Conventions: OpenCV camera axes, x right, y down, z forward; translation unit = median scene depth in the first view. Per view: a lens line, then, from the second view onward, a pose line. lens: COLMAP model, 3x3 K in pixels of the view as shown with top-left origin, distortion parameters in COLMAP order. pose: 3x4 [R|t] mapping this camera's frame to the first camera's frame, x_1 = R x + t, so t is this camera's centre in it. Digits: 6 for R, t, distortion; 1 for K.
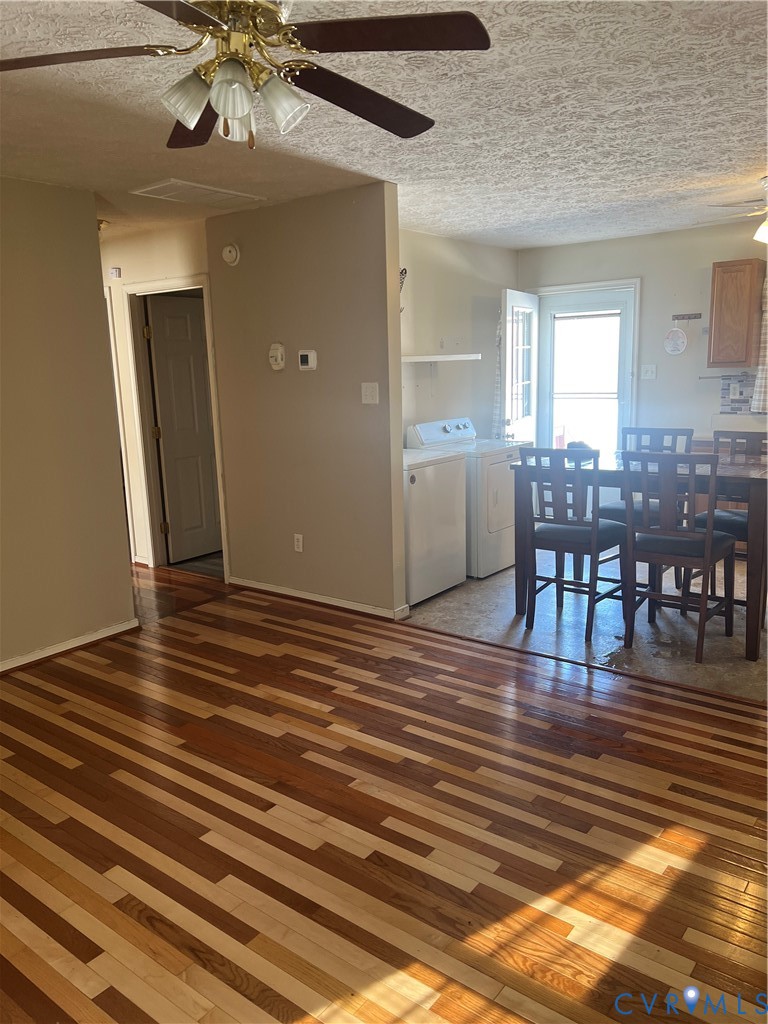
lens RADIAL K [[769.6, 0, 382.4], [0, 769.6, 510.7], [0, 0, 1]] dist [0.055992, -0.065645]
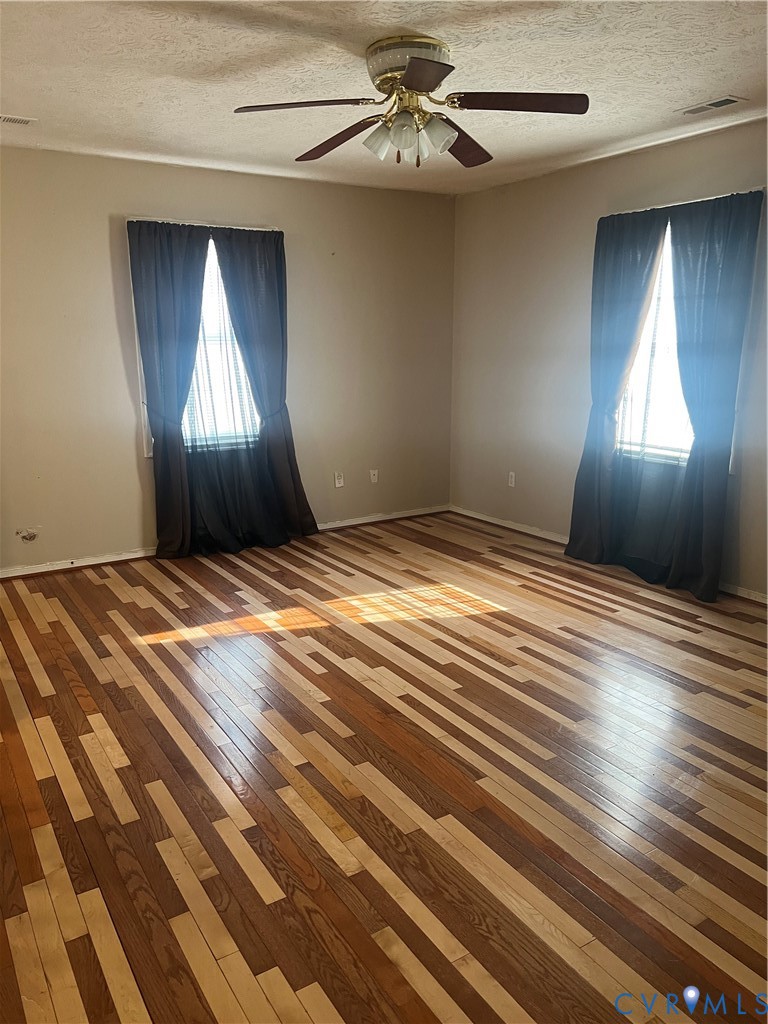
lens RADIAL K [[769.6, 0, 387.4], [0, 769.6, 512.2], [0, 0, 1]] dist [0.055992, -0.065645]
pose [[-0.941397, -0.042937, 0.334555, -0.278201], [0.094439, 0.918642, 0.383639, -0.179493], [-0.323809, 0.392752, -0.860752, 1.056573]]
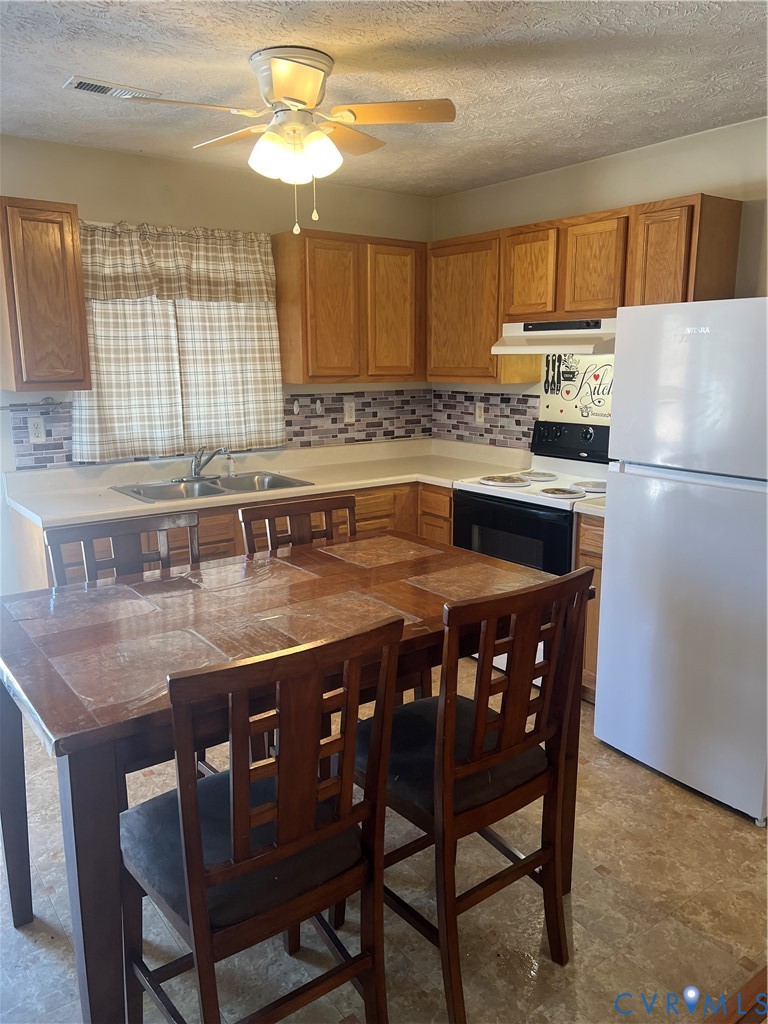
lens RADIAL K [[769.6, 0, 389.6], [0, 769.6, 510.1], [0, 0, 1]] dist [0.055992, -0.065645]
pose [[0.266401, -0.159844, 0.950516, -0.054364], [0.179860, 0.977076, 0.113902, -0.141970], [-0.946933, 0.140616, 0.289043, 0.731705]]
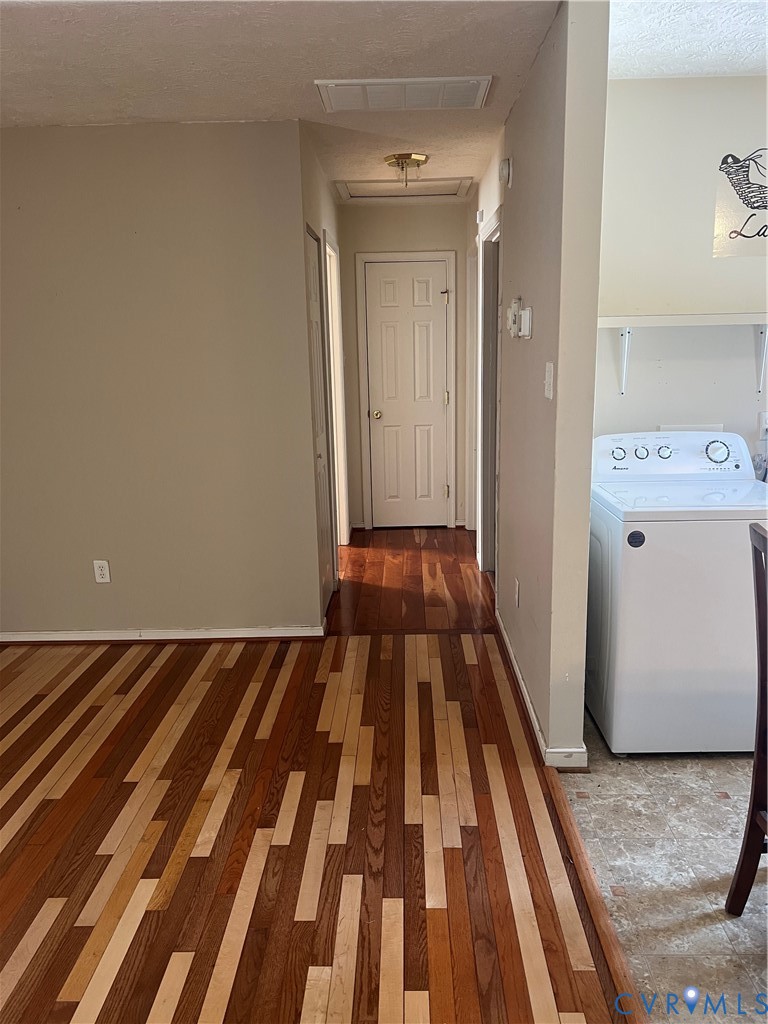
lens RADIAL K [[769.6, 0, 391.6], [0, 769.6, 507.6], [0, 0, 1]] dist [0.055992, -0.065645]
pose [[0.600414, 0.187192, -0.777471, 0.350725], [-0.149740, 0.981338, 0.120638, -0.100519], [0.785545, 0.043985, 0.617240, 0.496573]]
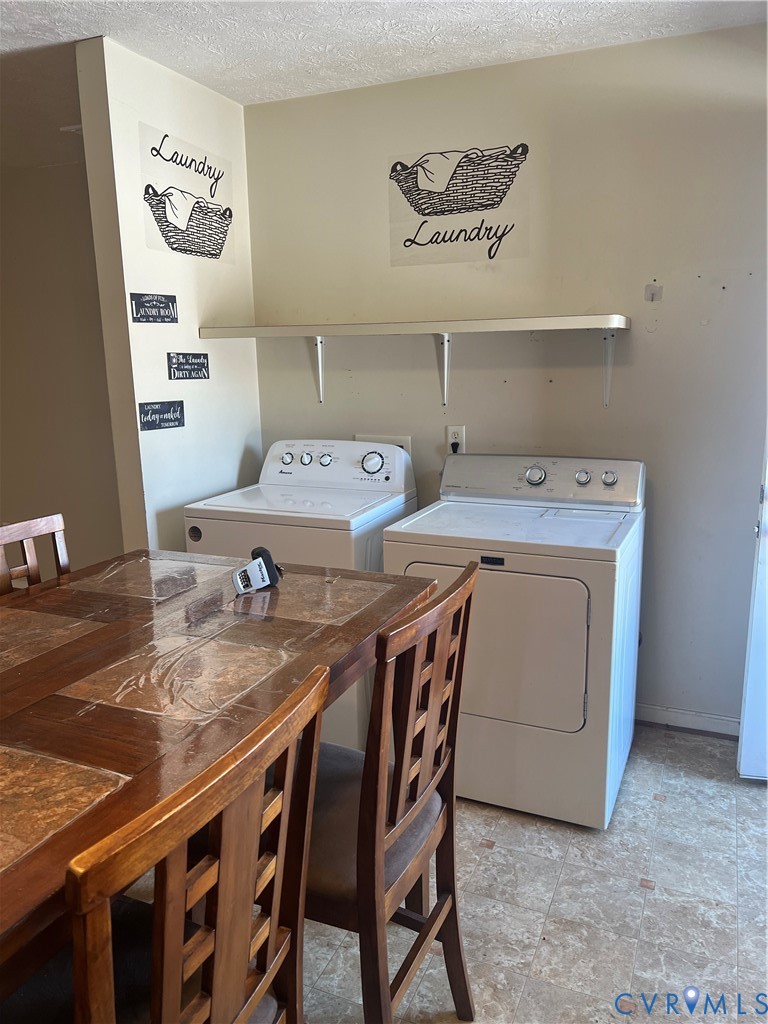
lens RADIAL K [[769.6, 0, 386.2], [0, 769.6, 515.2], [0, 0, 1]] dist [0.055992, -0.065645]
pose [[0.260232, 0.222726, -0.939506, 0.613626], [-0.175686, 0.967711, 0.180749, -0.183040], [0.949428, 0.118021, 0.290960, 0.930263]]
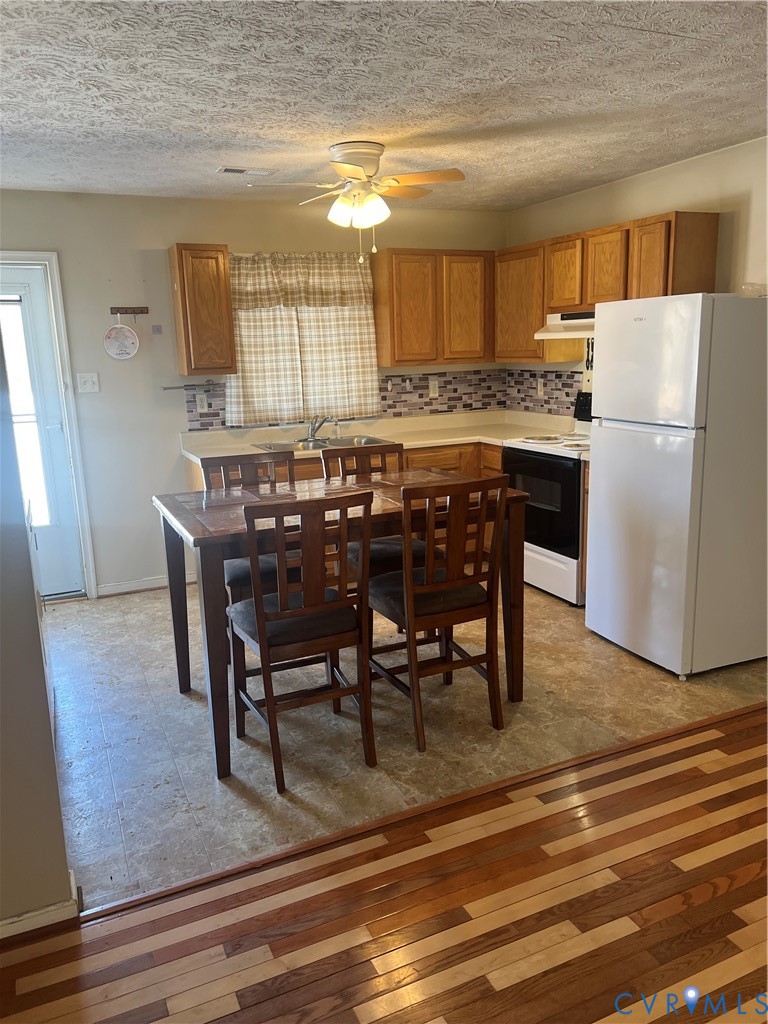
lens RADIAL K [[769.6, 0, 387.6], [0, 769.6, 513.5], [0, 0, 1]] dist [0.055992, -0.065645]
pose [[0.460770, -0.172782, 0.870538, -0.249479], [0.186248, 0.977850, 0.095501, -0.099855], [-0.867757, 0.118132, 0.482745, 0.547398]]
